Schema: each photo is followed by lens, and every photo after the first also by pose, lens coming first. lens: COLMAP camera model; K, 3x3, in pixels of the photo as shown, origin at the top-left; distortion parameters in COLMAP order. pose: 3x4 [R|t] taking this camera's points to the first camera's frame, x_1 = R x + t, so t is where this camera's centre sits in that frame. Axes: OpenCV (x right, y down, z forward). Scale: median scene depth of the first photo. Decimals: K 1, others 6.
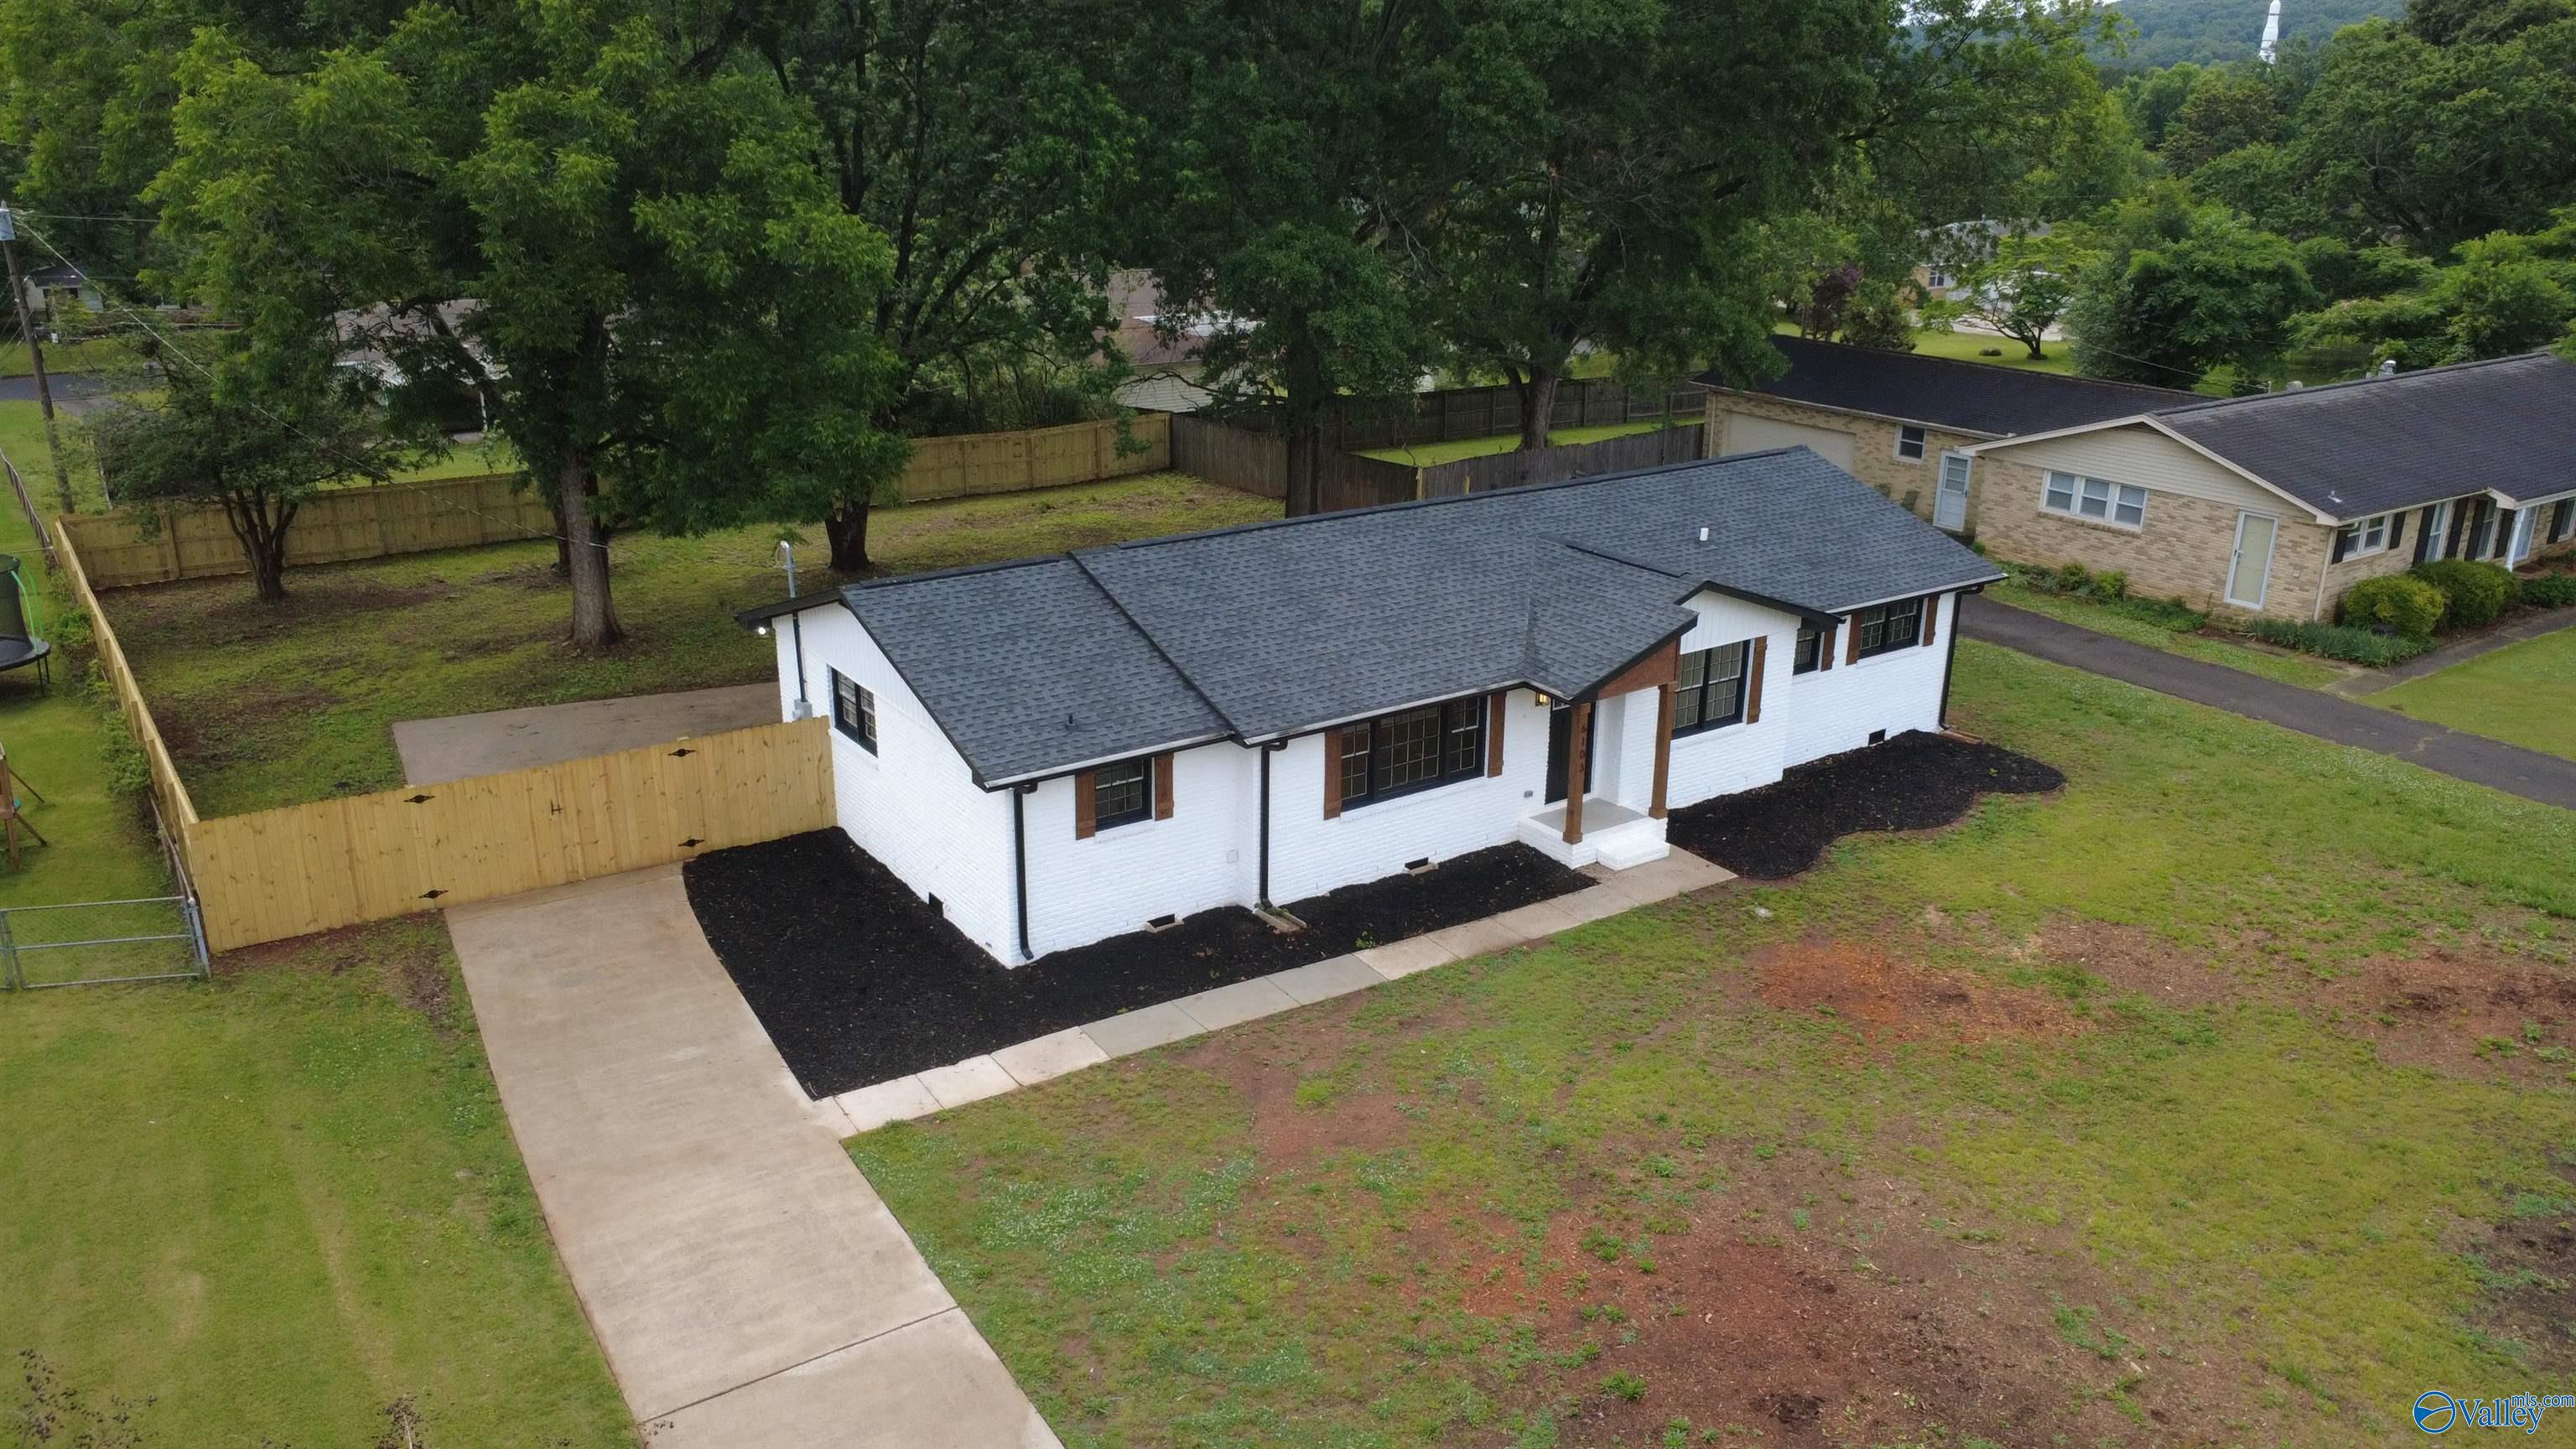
lens RADIAL K [[1869.3, 0, 1282.2], [0, 1869.3, 727.4], [0, 0, 1]] dist [0.003882, -0.009646]
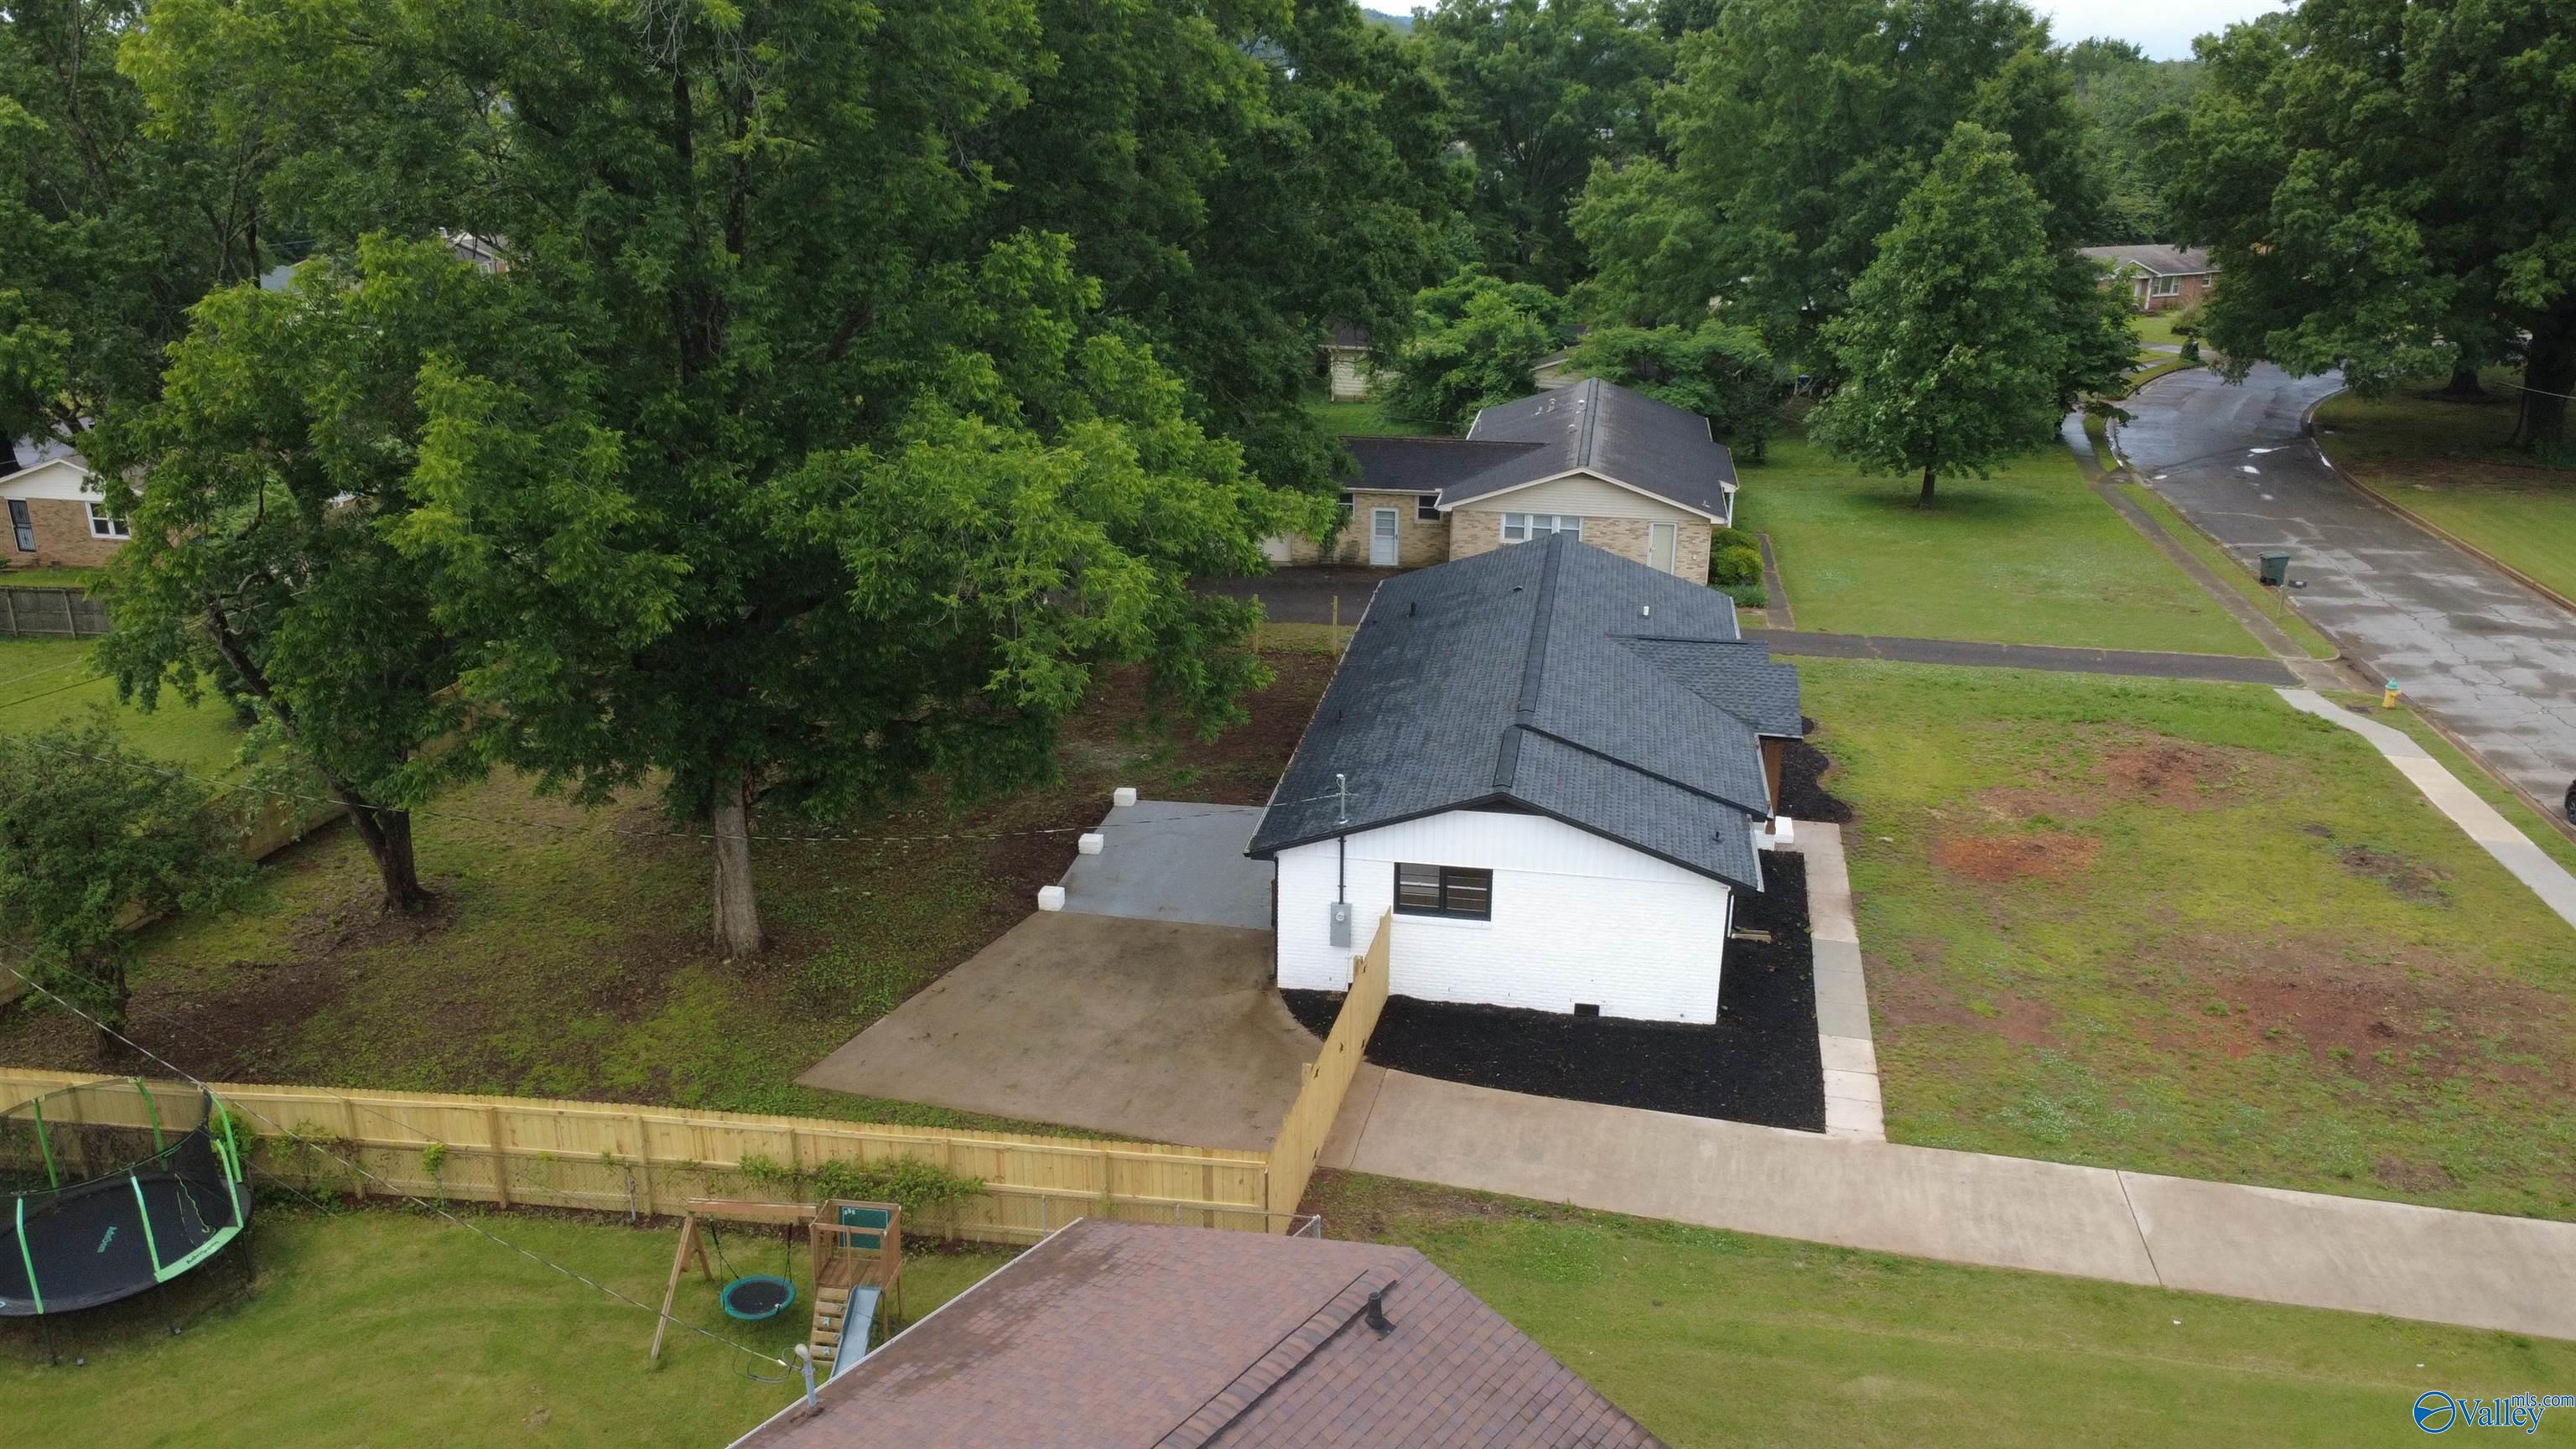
lens RADIAL K [[1869.3, 0, 1286.7], [0, 1869.3, 729.1], [0, 0, 1]] dist [0.003882, -0.009646]
pose [[0.702739, -0.237967, 0.670470, -1.068126], [0.234332, 0.967236, 0.097686, -0.247804], [-0.671749, 0.088465, 0.735478, 0.162309]]
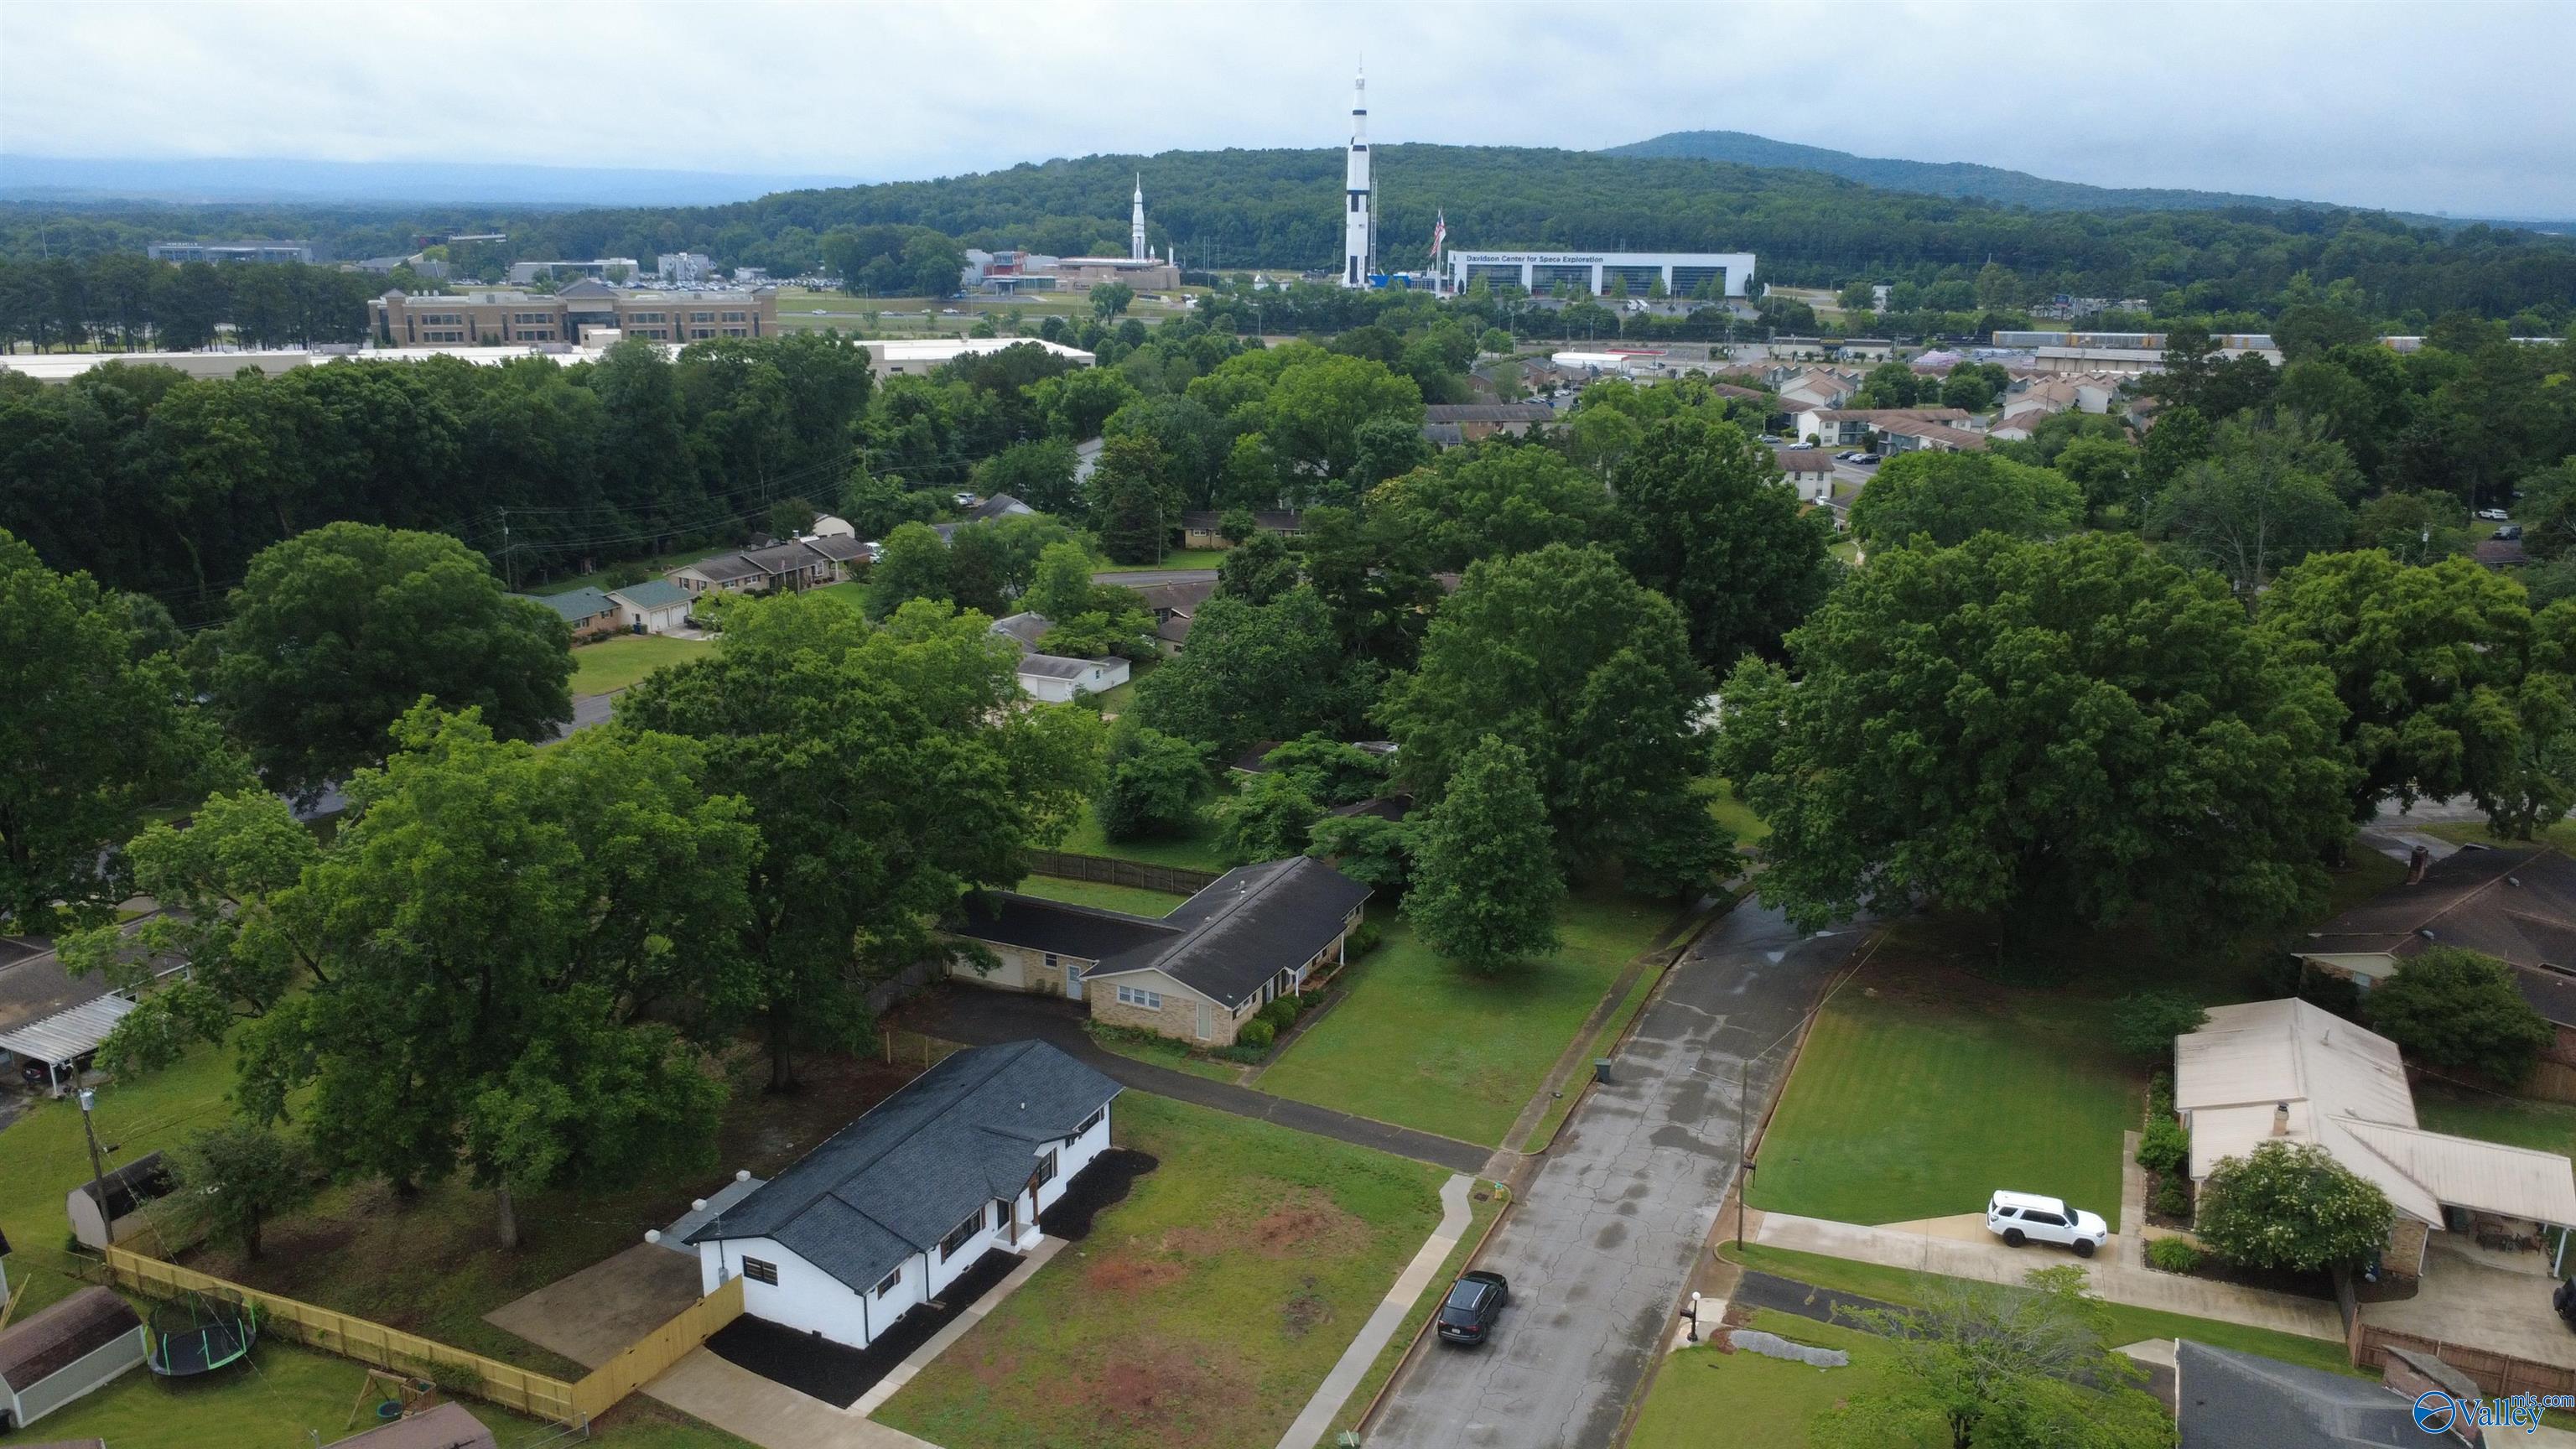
lens RADIAL K [[1869.3, 0, 1281.7], [0, 1869.3, 735.2], [0, 0, 1]] dist [0.003882, -0.009646]
pose [[0.859343, -0.139290, 0.492064, -0.787466], [0.164967, 0.986259, -0.008916, -0.610726], [-0.484061, 0.088836, 0.870513, -1.751166]]
